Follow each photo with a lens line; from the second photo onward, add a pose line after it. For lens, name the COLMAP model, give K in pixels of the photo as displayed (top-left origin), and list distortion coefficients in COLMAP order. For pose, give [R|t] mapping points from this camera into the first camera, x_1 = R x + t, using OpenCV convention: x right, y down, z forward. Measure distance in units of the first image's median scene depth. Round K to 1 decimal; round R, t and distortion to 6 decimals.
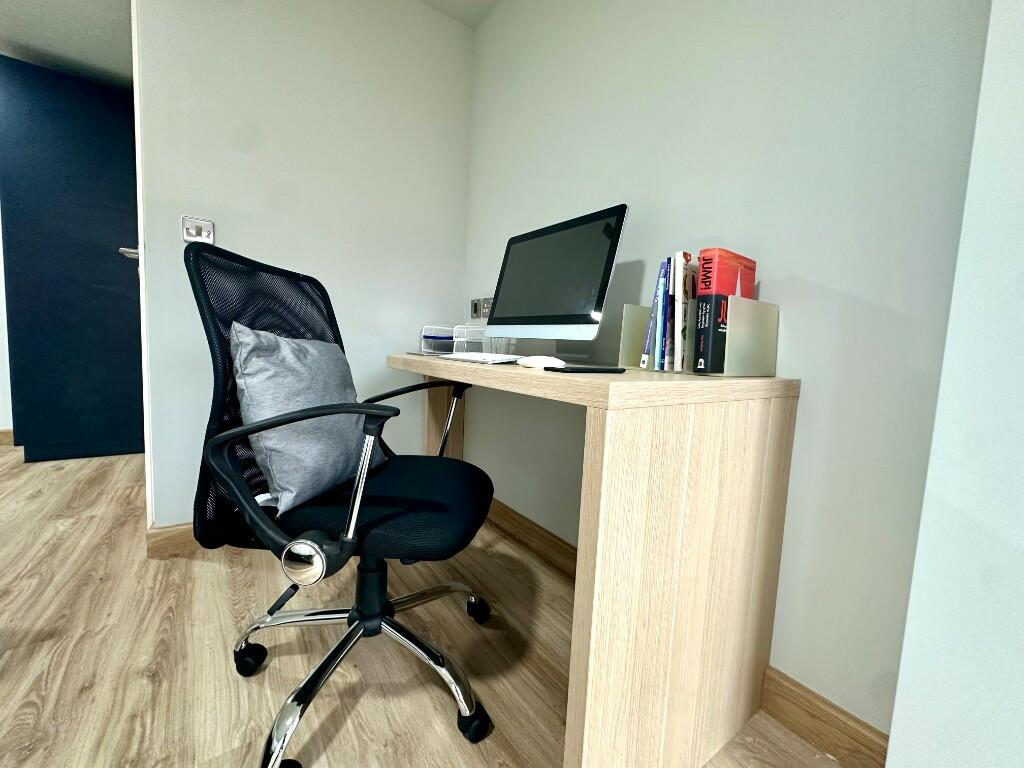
lens RADIAL K [[408.7, 0, 514.5], [0, 408.7, 384.3], [0, 0, 1]] dist [-0.000922, 0.000280]
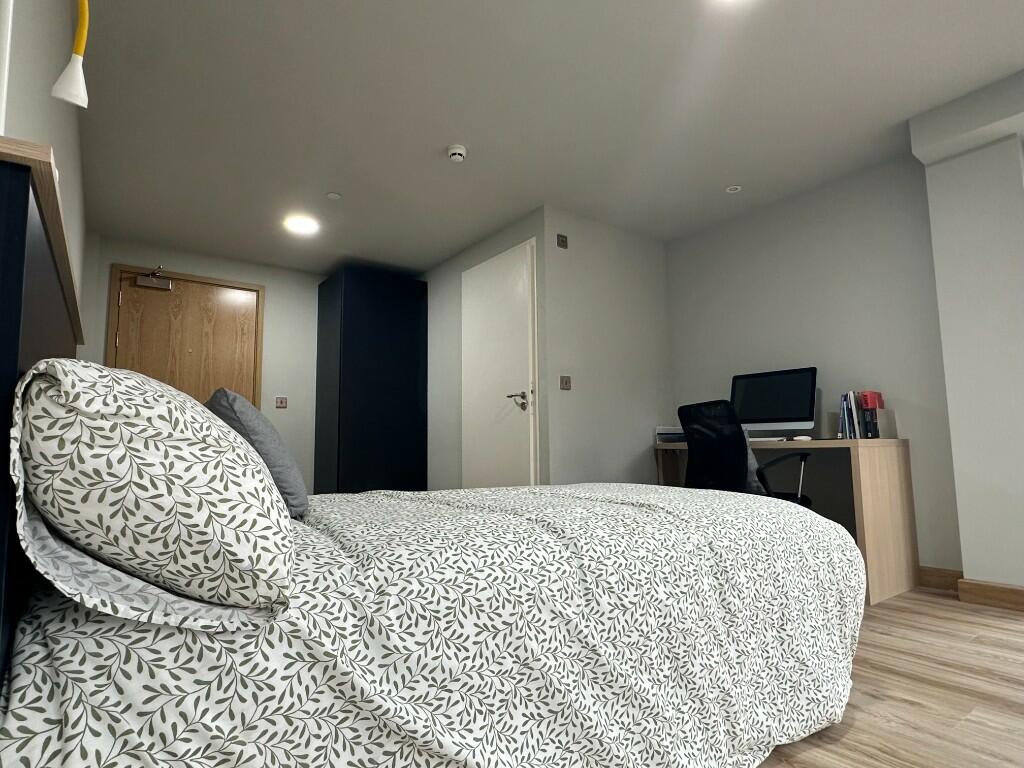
lens RADIAL K [[553.1, 0, 512.0], [0, 553.1, 384.0], [0, 0, 1]] dist [-0.017544, -0.000555]
pose [[0.998198, -0.059299, 0.009190, -1.715309], [0.059919, 0.976714, -0.206010, 0.204515], [0.003240, 0.206189, 0.978507, -2.336274]]
